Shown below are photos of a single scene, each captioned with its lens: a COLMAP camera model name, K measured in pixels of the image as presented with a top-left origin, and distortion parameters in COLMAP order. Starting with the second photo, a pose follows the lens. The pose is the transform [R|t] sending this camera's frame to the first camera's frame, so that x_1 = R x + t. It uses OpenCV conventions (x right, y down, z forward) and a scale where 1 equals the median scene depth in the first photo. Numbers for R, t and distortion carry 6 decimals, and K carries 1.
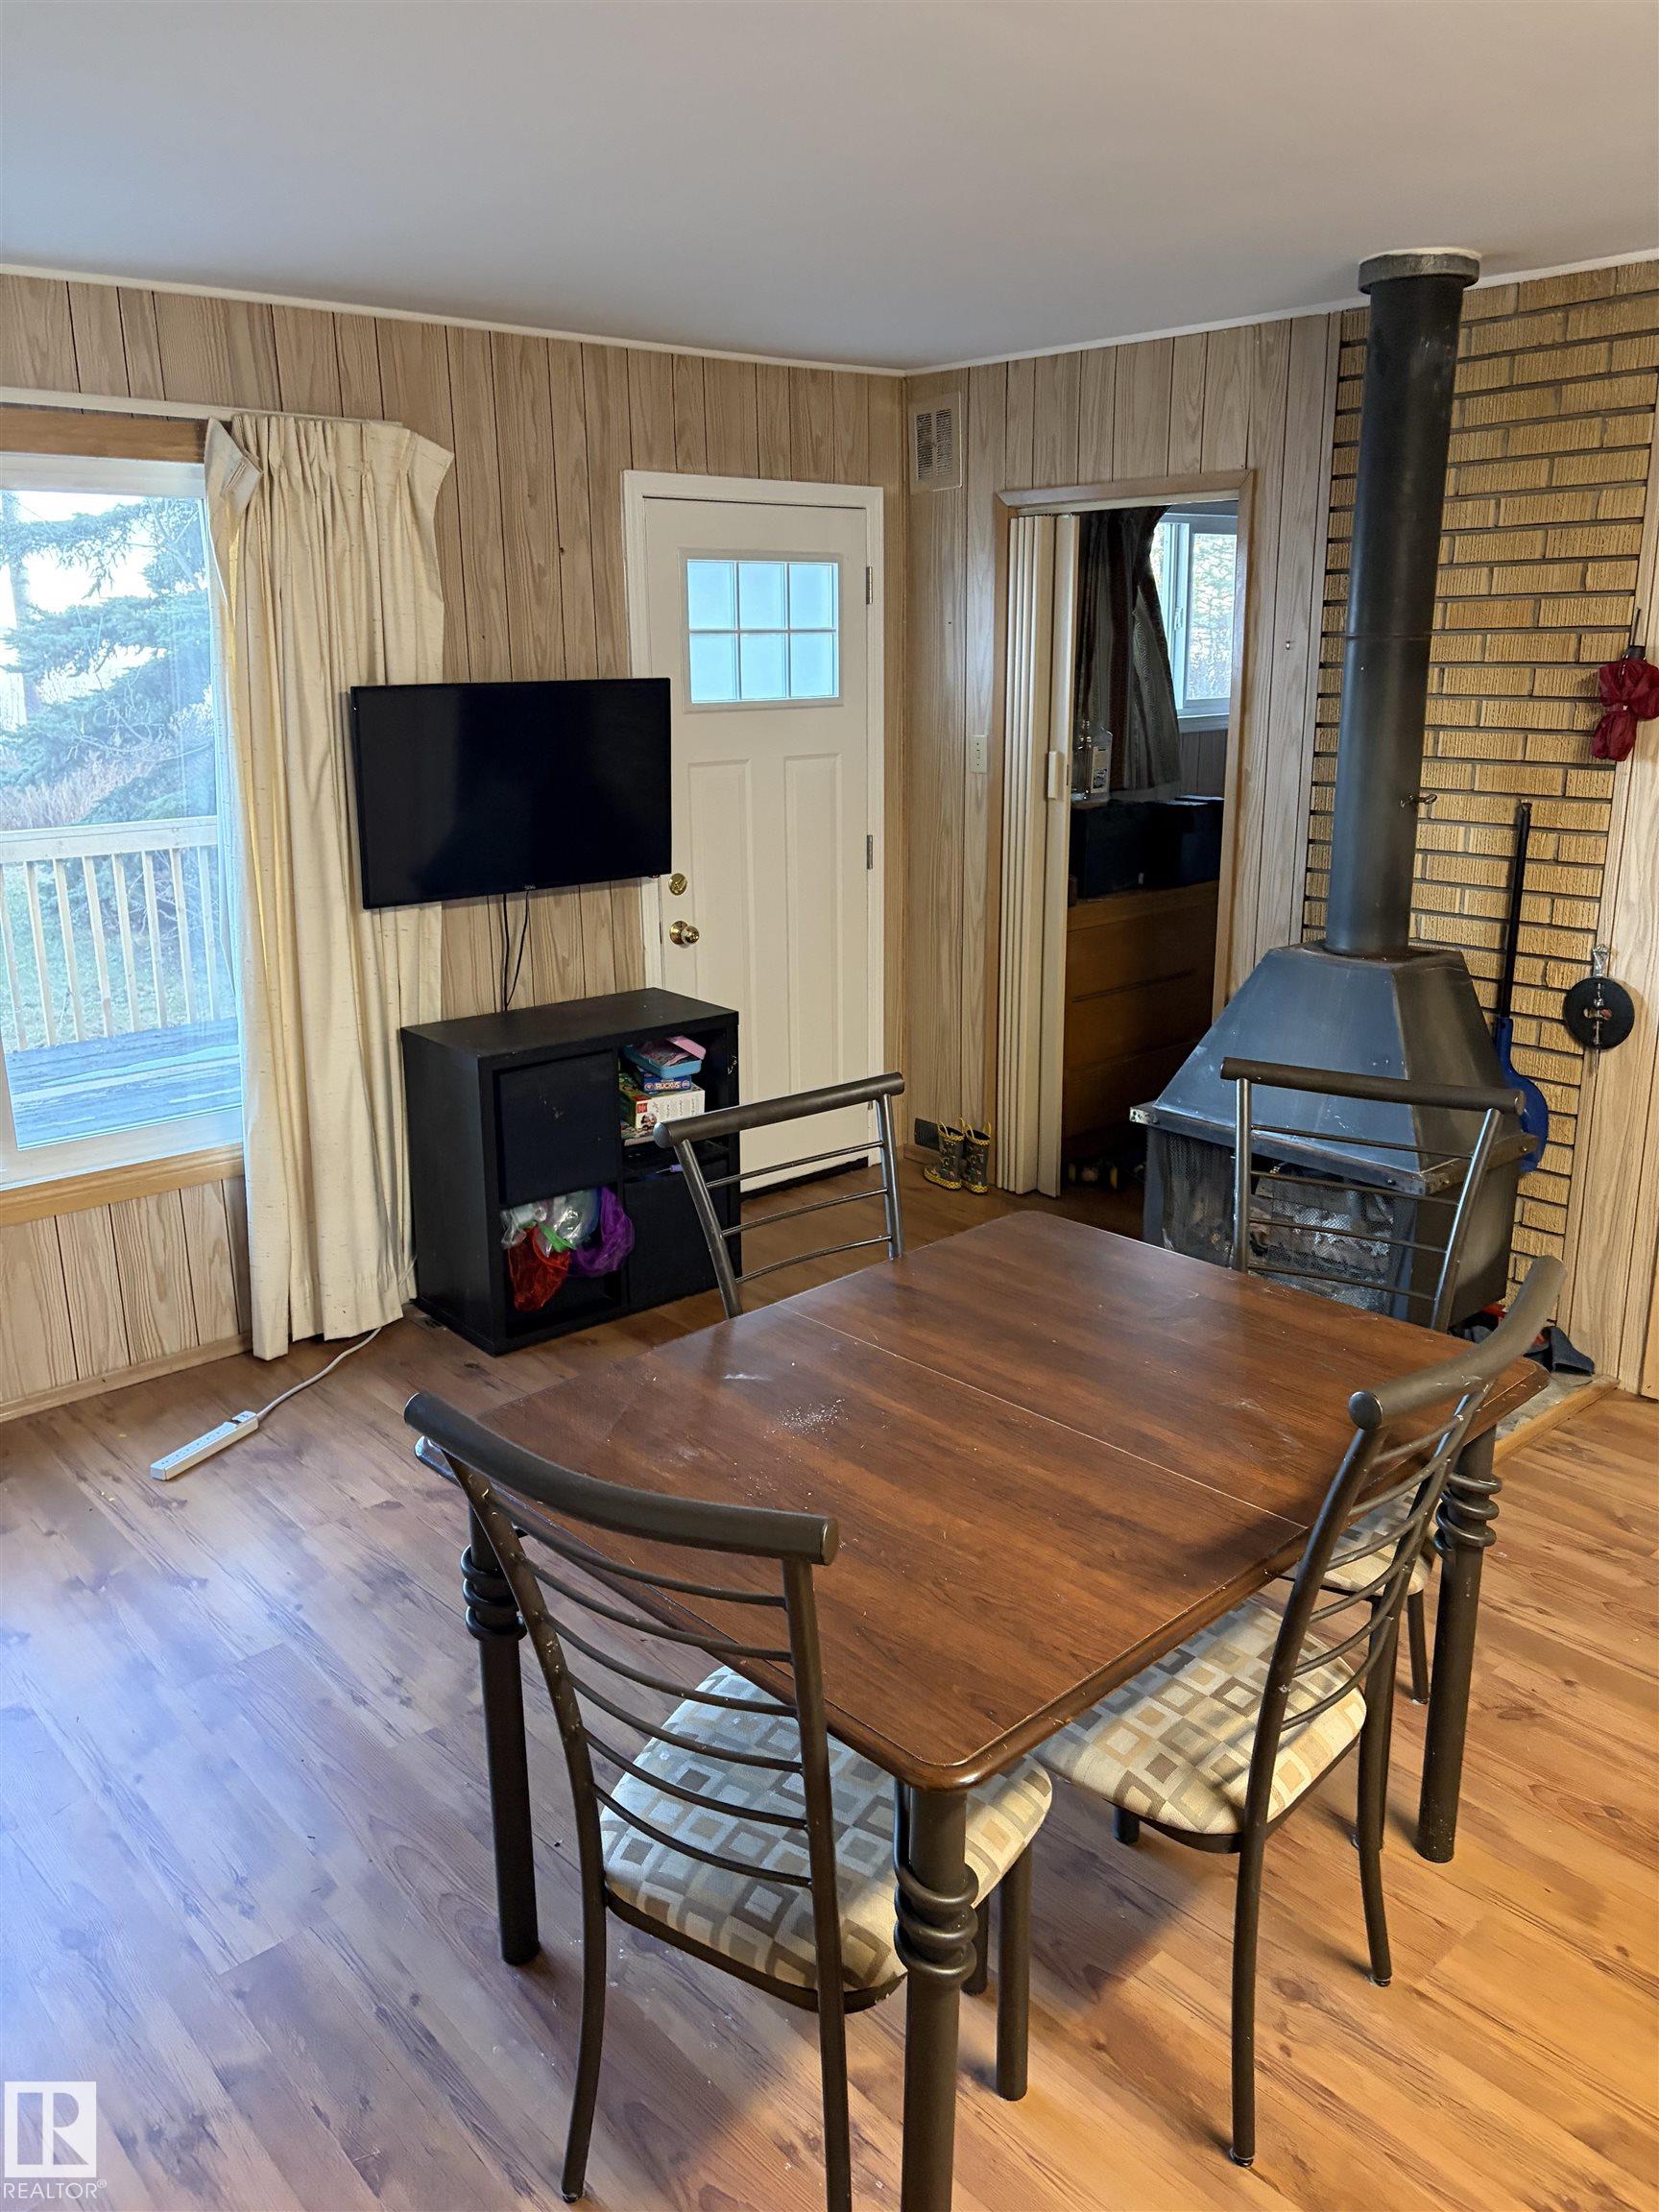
lens RADIAL K [[1663.3, 0, 820.8], [0, 1663.3, 1097.6], [0, 0, 1]] dist [0.054519, -0.058486]
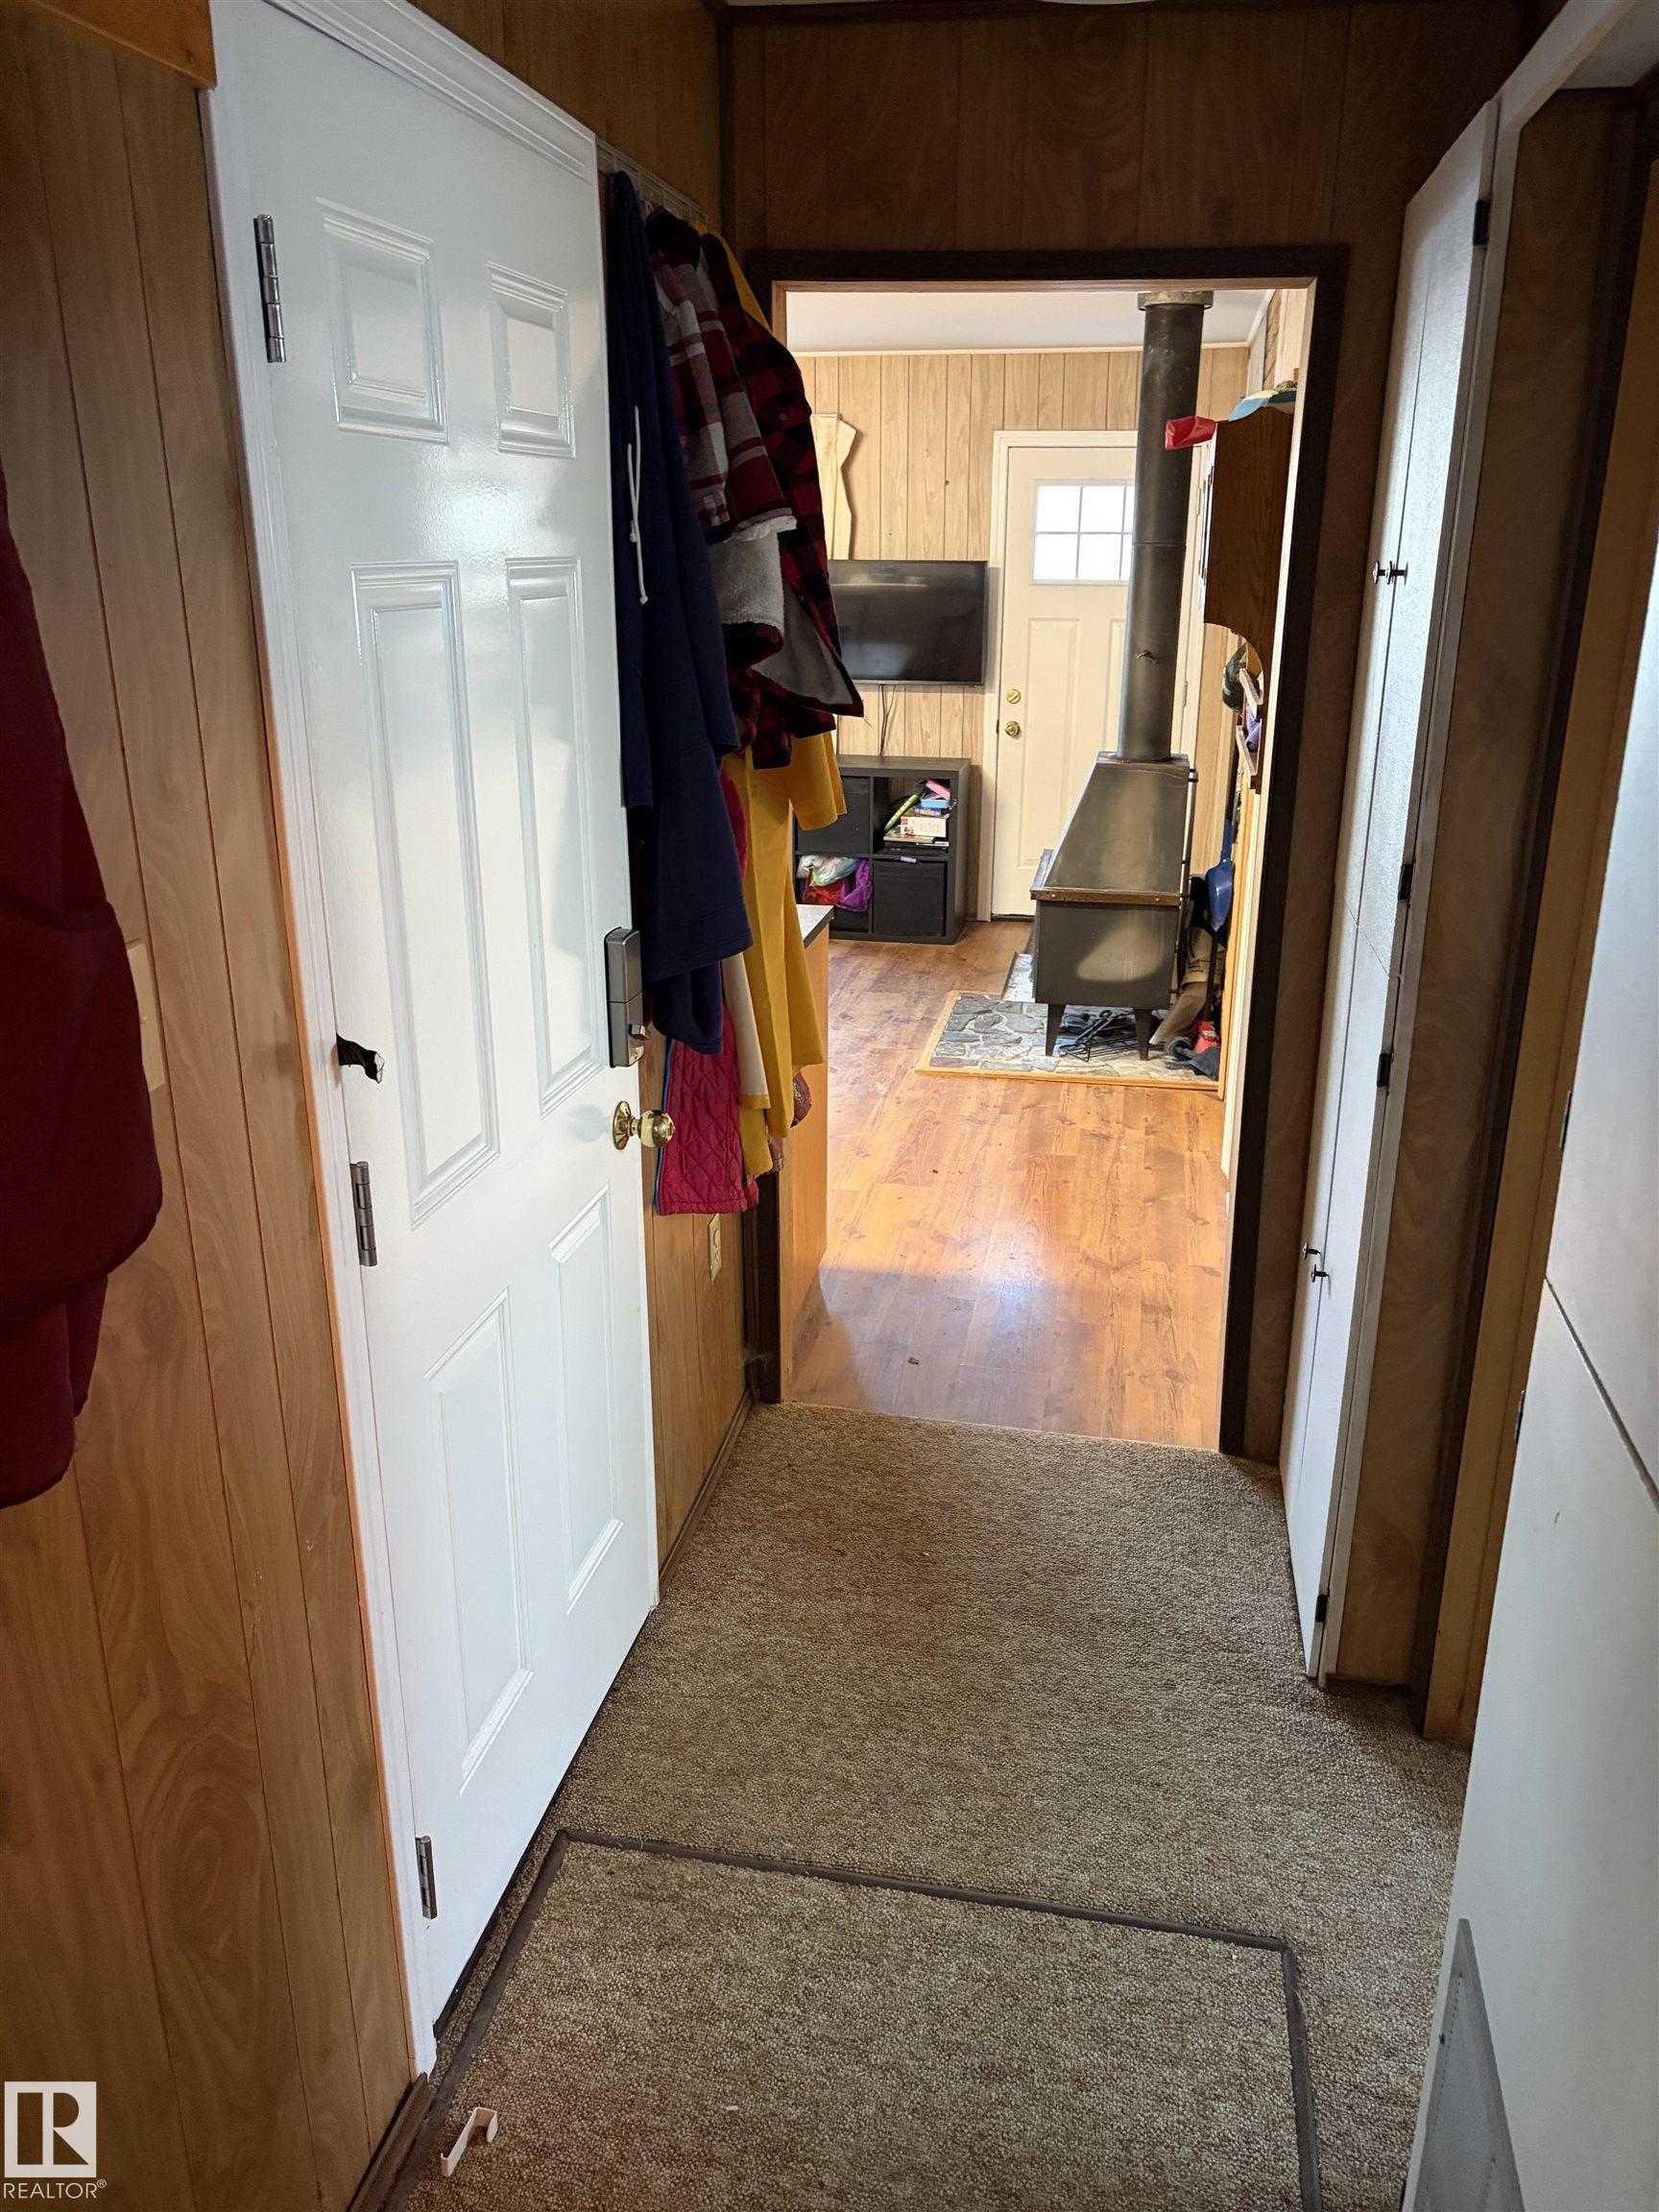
lens RADIAL K [[1663.3, 0, 843.4], [0, 1663.3, 1117.4], [0, 0, 1]] dist [0.054519, -0.058486]
pose [[0.622829, 0.271736, -0.733651, 1.268130], [-0.223855, 0.960435, 0.165693, 0.031291], [0.749648, 0.061033, 0.659016, -0.152914]]
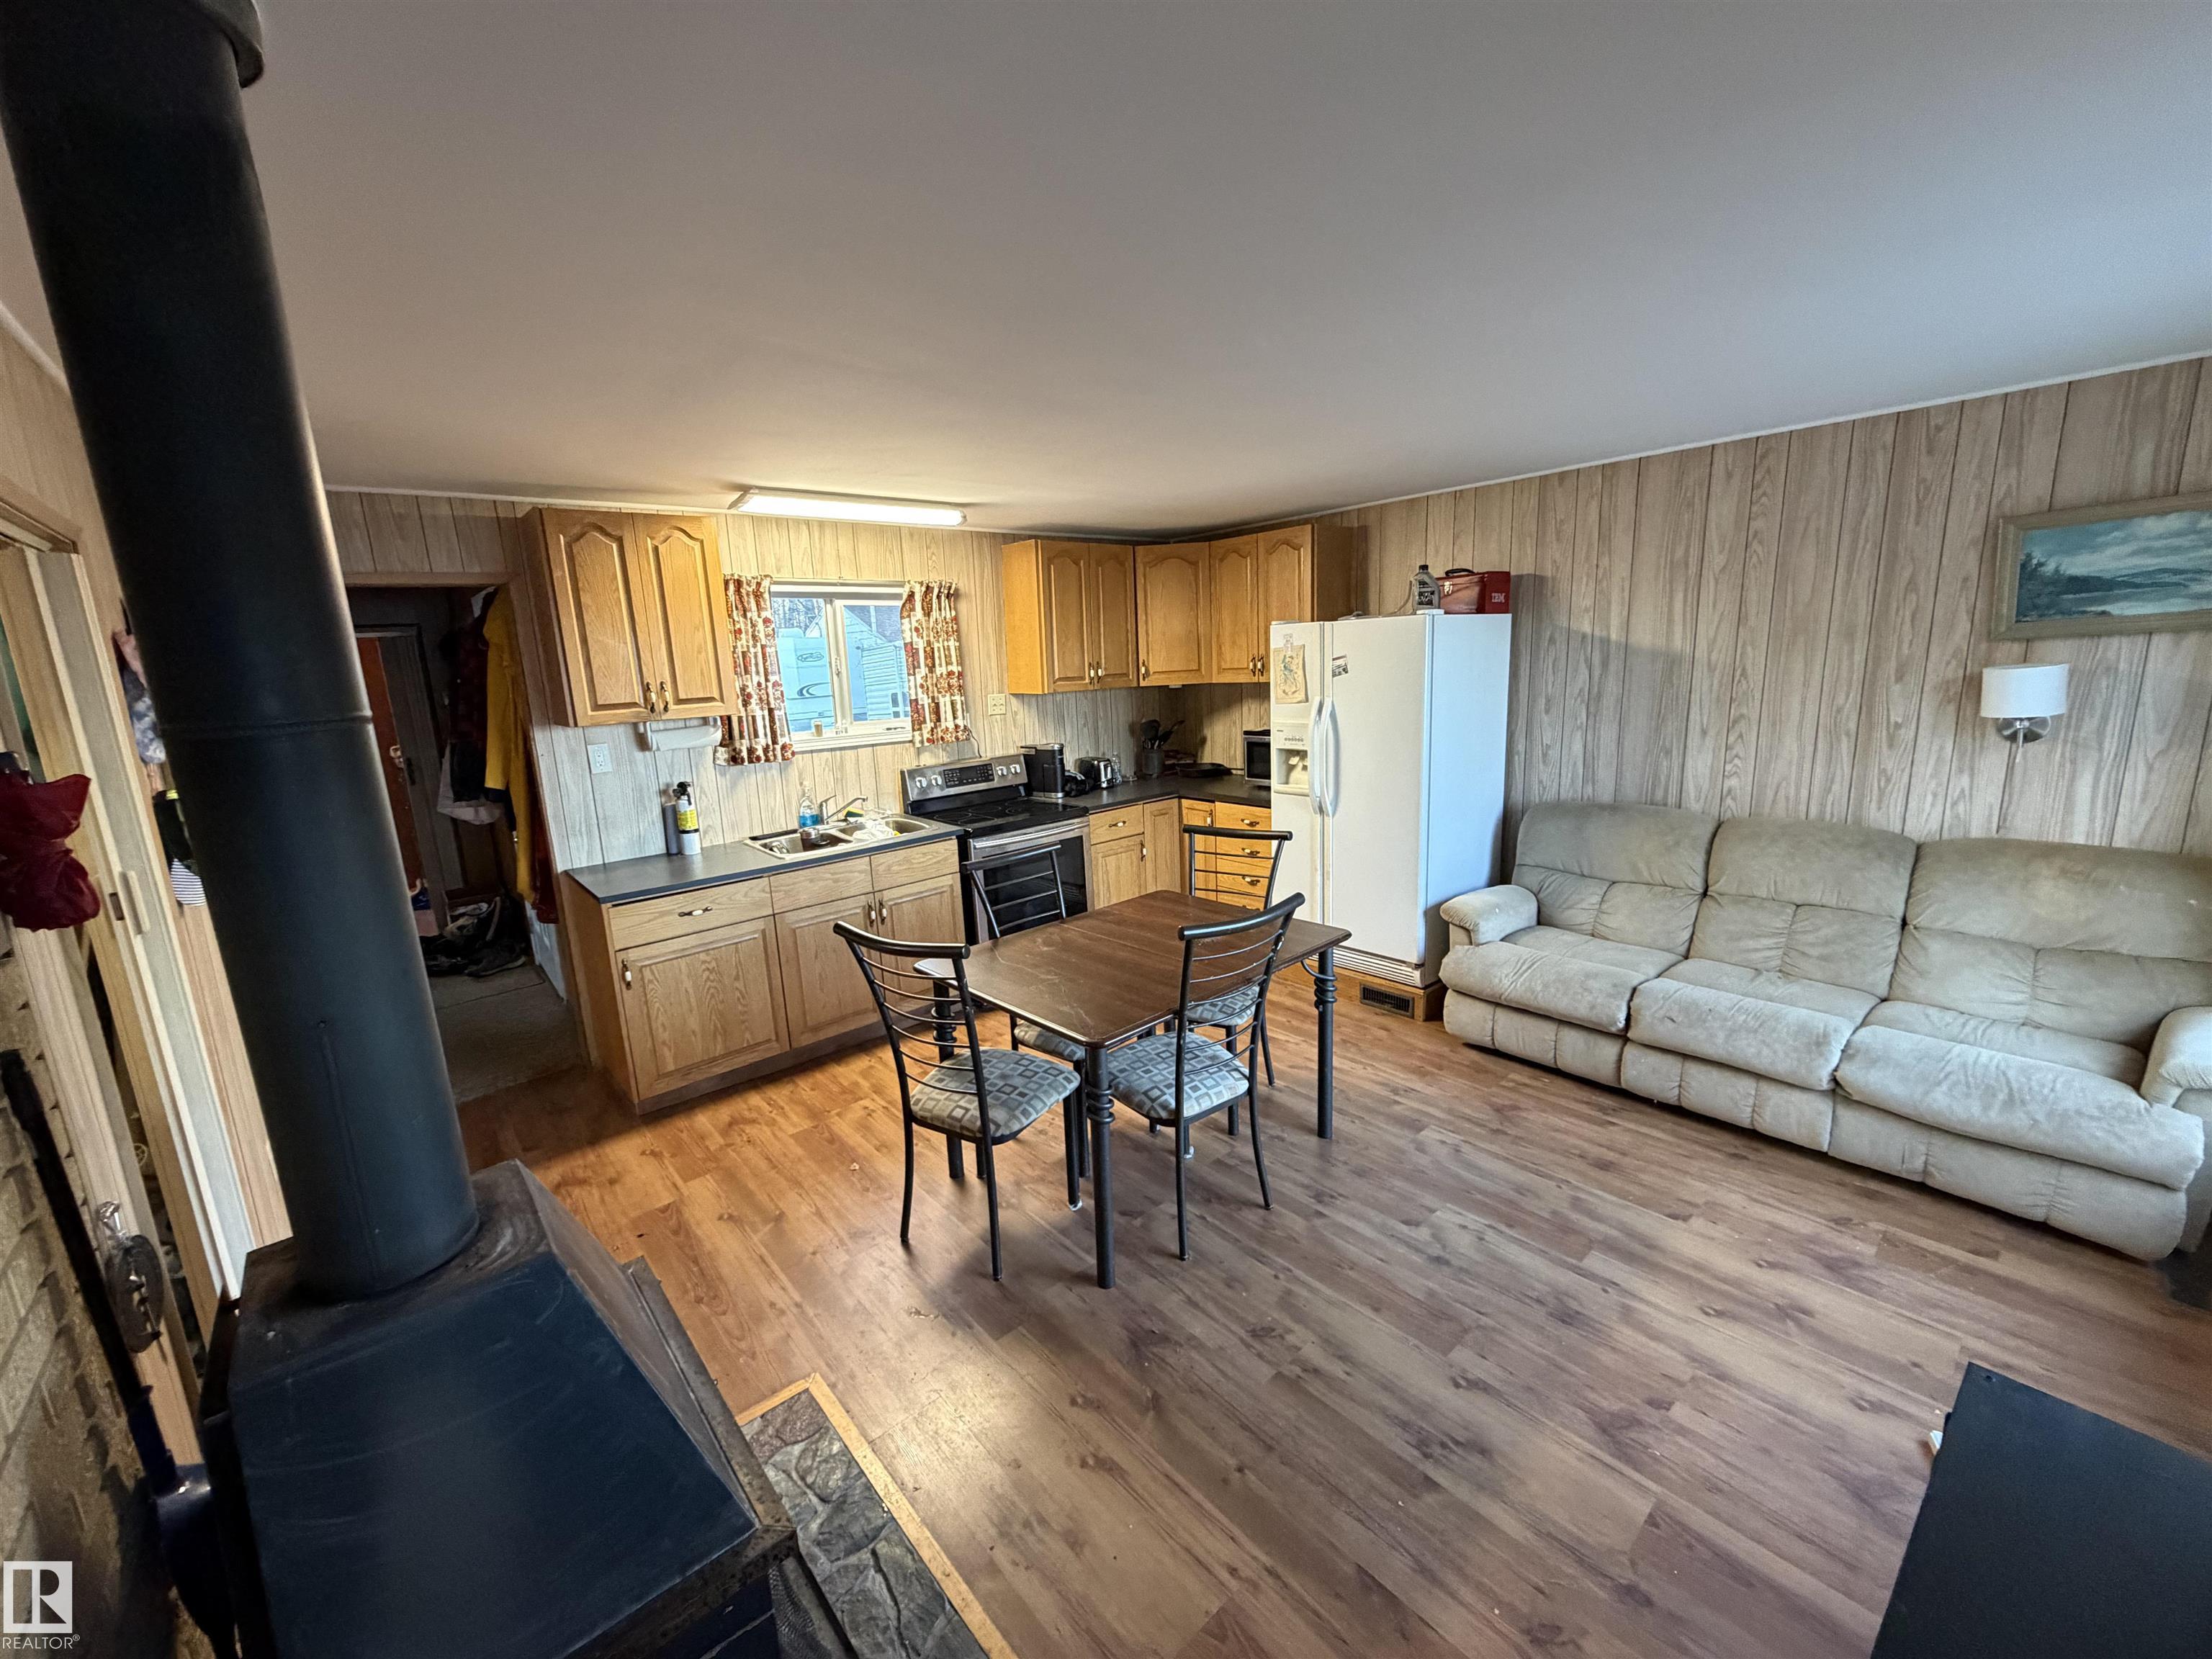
lens RADIAL K [[878.8, 0, 1098.7], [0, 878.8, 830.6], [0, 0, 1]] dist [-0.000167, 0.000339]
pose [[-0.998308, 0.053447, 0.022893, 0.067672], [0.058017, 0.889783, 0.452680, -0.320630], [0.003824, 0.453243, -0.891379, 1.140815]]
